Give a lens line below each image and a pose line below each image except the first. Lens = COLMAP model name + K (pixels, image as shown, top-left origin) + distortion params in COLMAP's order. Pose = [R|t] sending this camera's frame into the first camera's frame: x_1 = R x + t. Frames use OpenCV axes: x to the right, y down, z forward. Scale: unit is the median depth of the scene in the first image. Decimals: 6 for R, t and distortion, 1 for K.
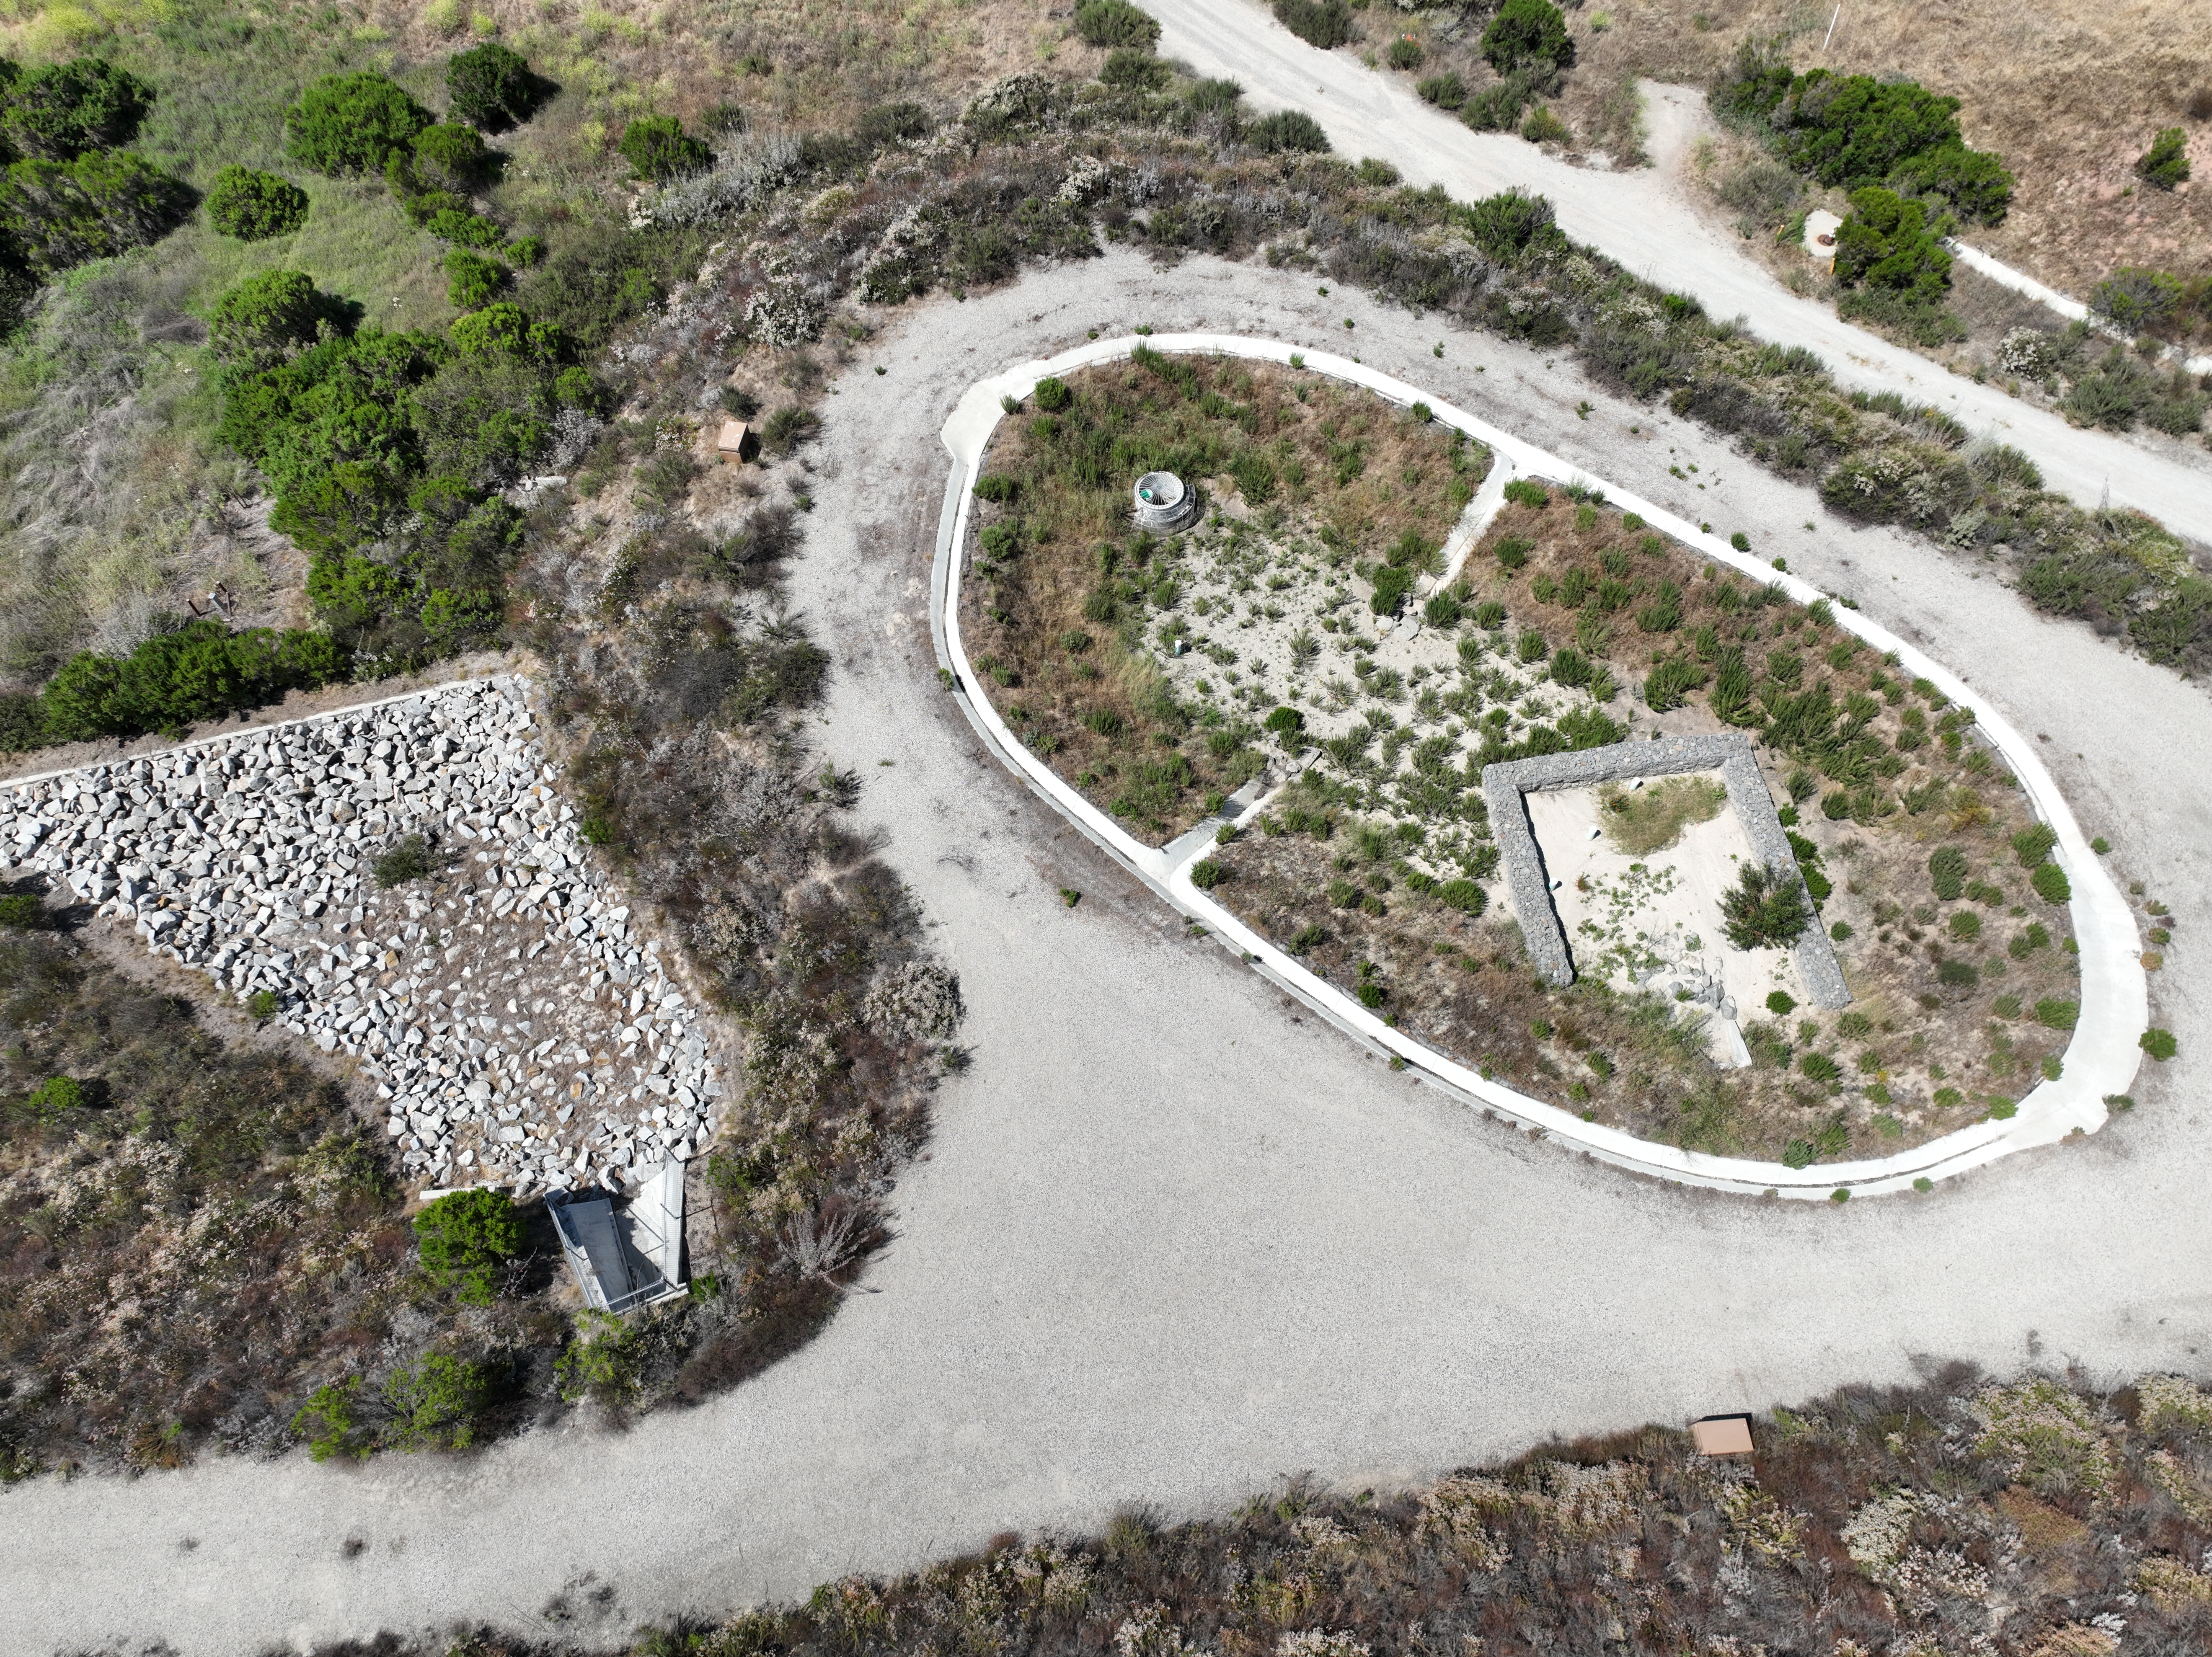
lens RADIAL K [[1535.0, 0, 1111.3], [0, 1535.0, 826.5], [0, 0, 1]] dist [-0.000067, 0.014090]
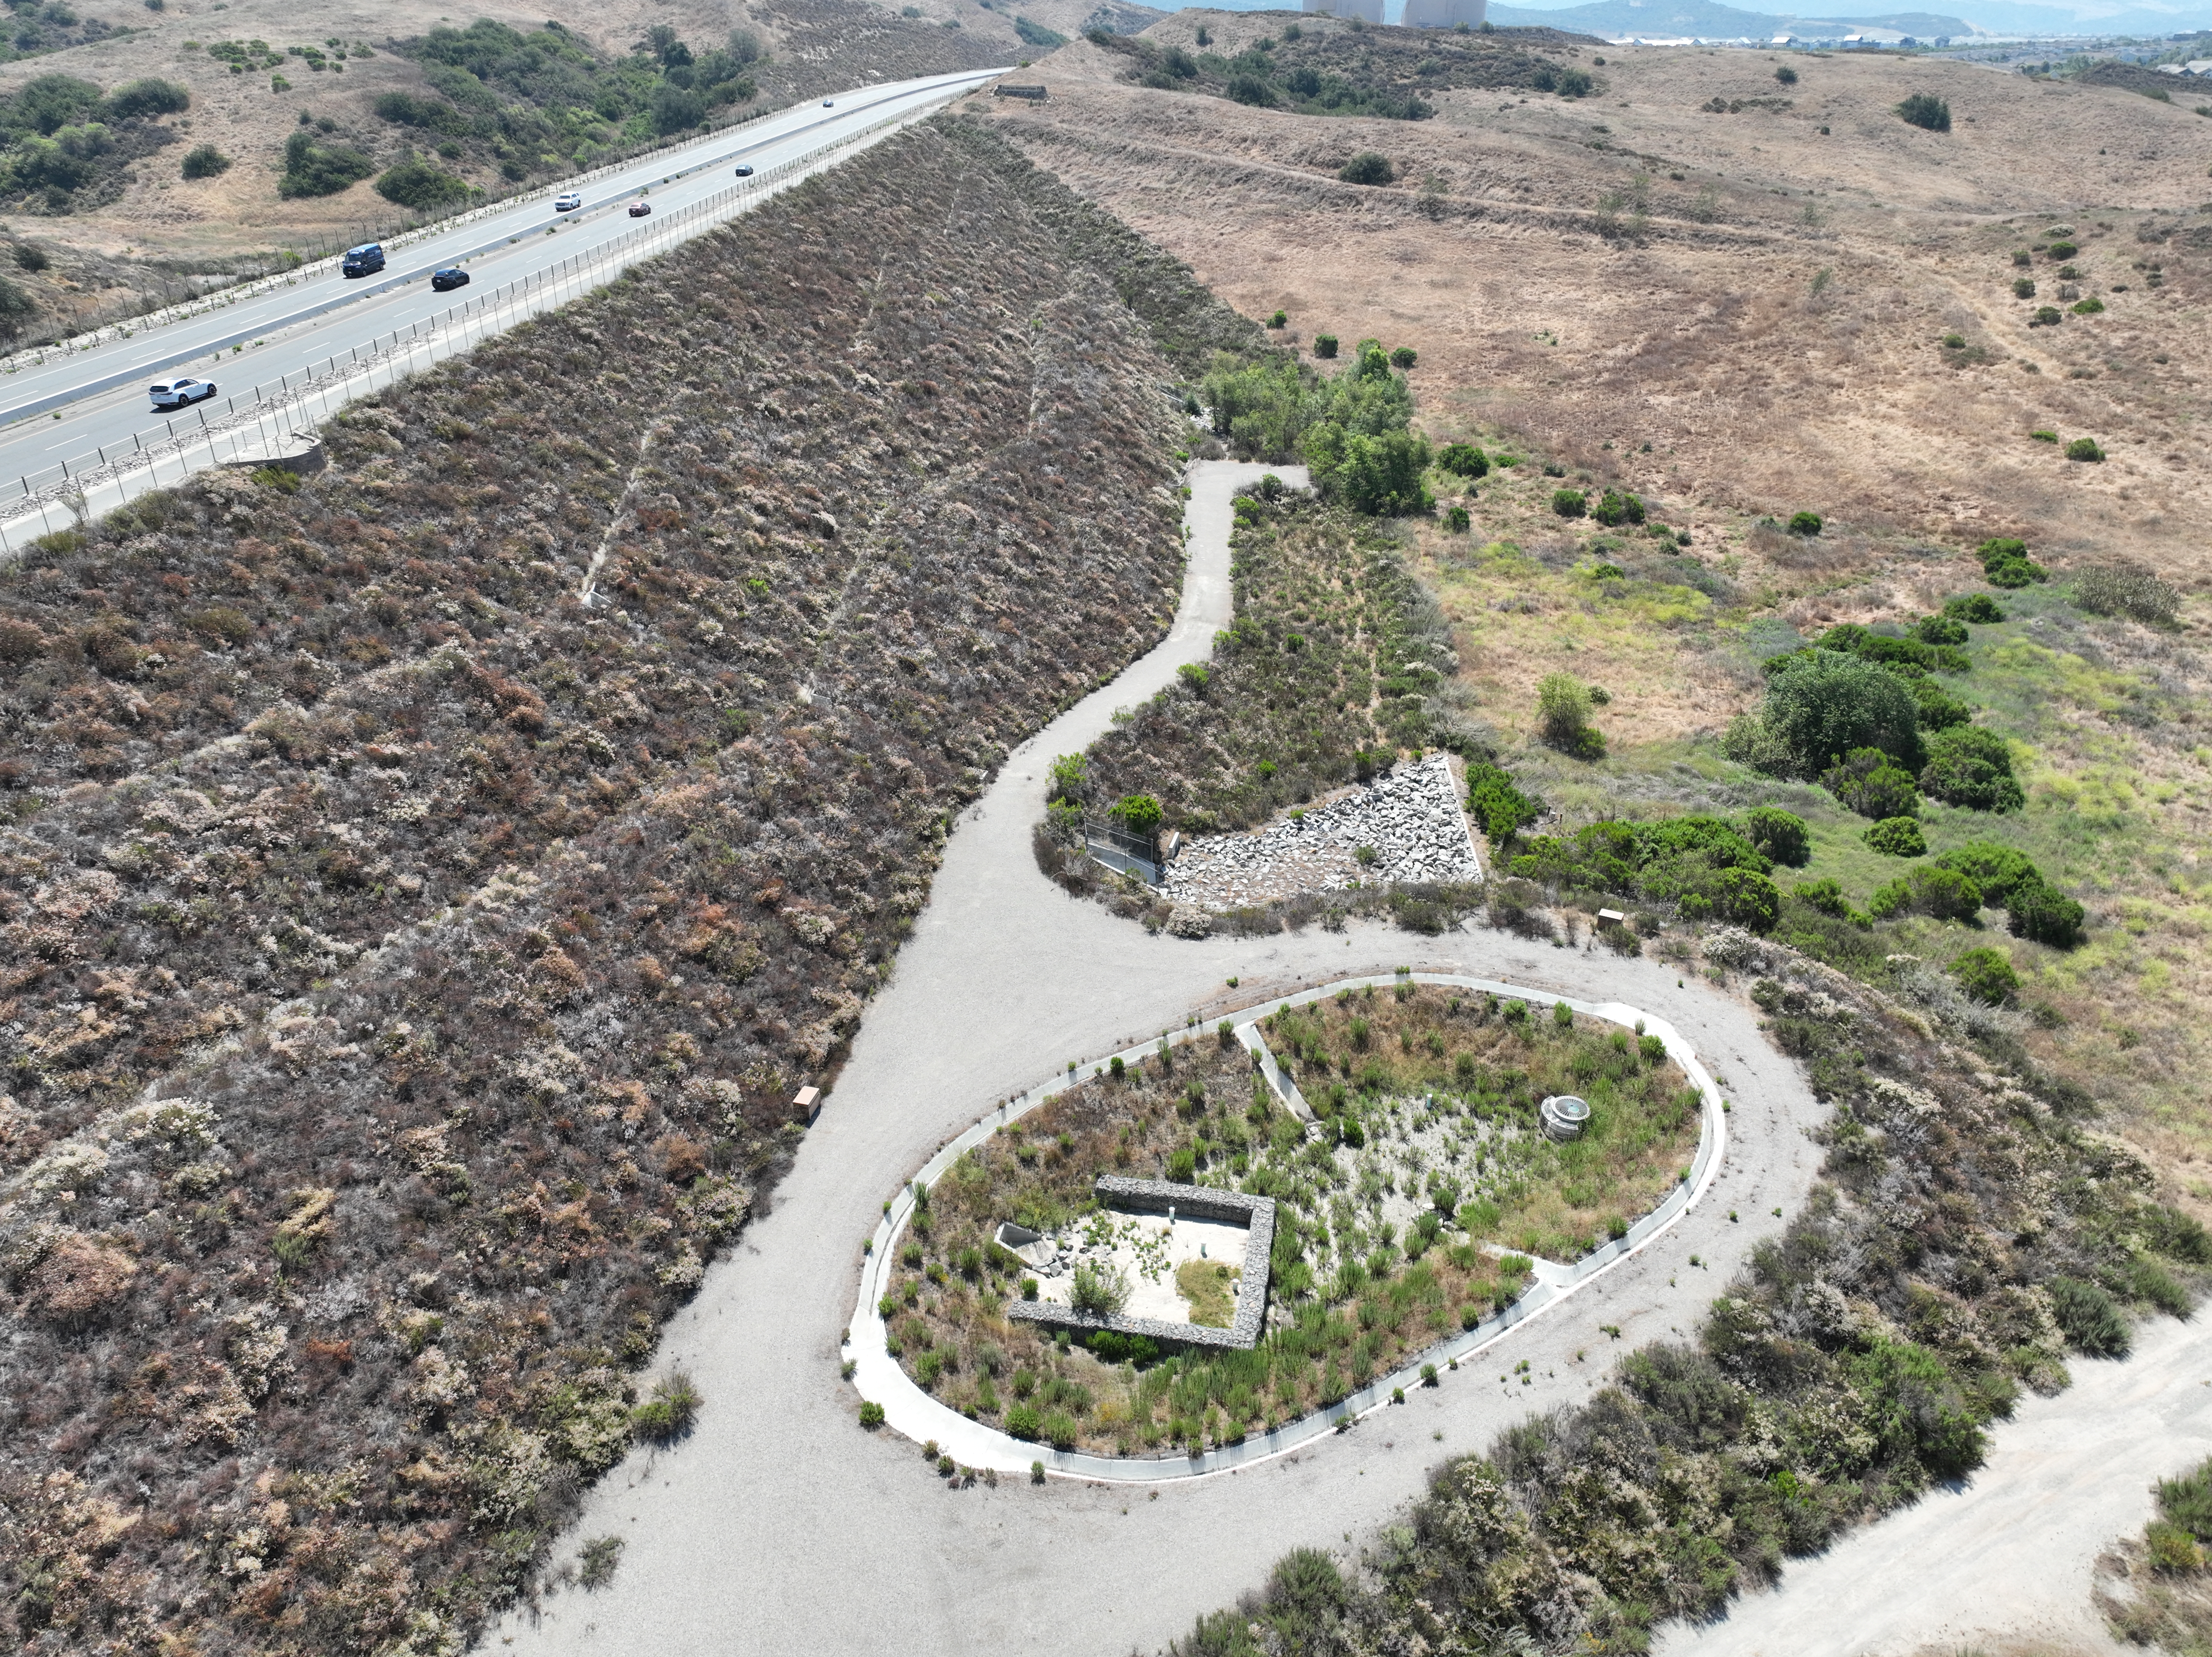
lens RADIAL K [[1546.2, 0, 1113.9], [0, 1546.2, 839.0], [0, 0, 1]] dist [0.016254, 0.001438]
pose [[-0.324197, 0.446466, -0.834005, 1.248963], [-0.829894, 0.288937, 0.477275, -0.643878], [0.454062, 0.846867, 0.276847, 0.304119]]
